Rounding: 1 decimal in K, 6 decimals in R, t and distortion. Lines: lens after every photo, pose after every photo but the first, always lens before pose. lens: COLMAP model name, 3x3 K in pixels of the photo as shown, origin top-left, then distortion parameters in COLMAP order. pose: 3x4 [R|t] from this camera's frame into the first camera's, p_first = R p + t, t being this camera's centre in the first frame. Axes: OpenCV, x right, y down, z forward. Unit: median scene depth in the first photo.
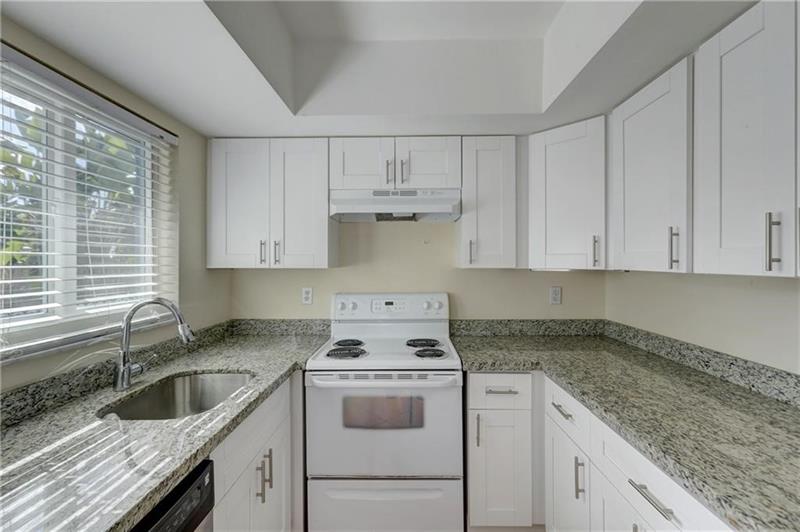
lens RADIAL K [[361.1, 0, 402.7], [0, 361.1, 261.1], [0, 0, 1]] dist [-0.003314, 0.003344]
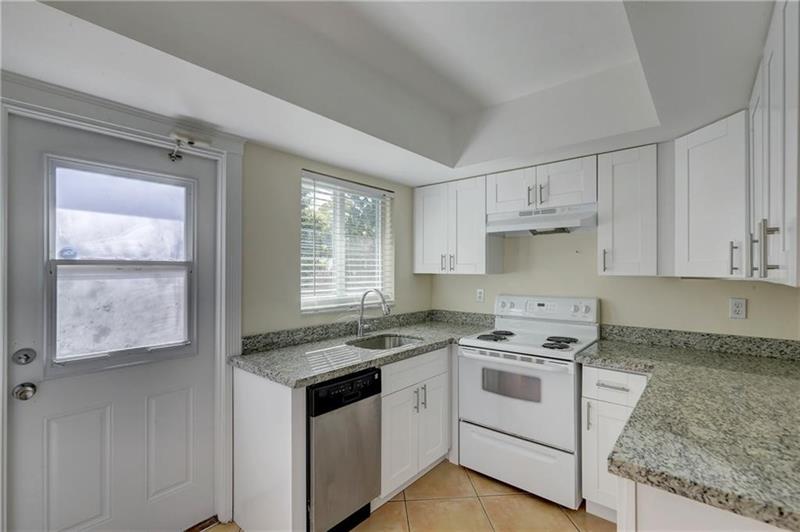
lens RADIAL K [[361.1, 0, 397.6], [0, 361.1, 267.8], [0, 0, 1]] dist [-0.003314, 0.003344]
pose [[0.771156, -0.001914, -0.636644, 0.428630], [-0.000436, 0.999994, -0.003535, 0.001029], [0.636647, 0.003004, 0.771150, -0.249278]]
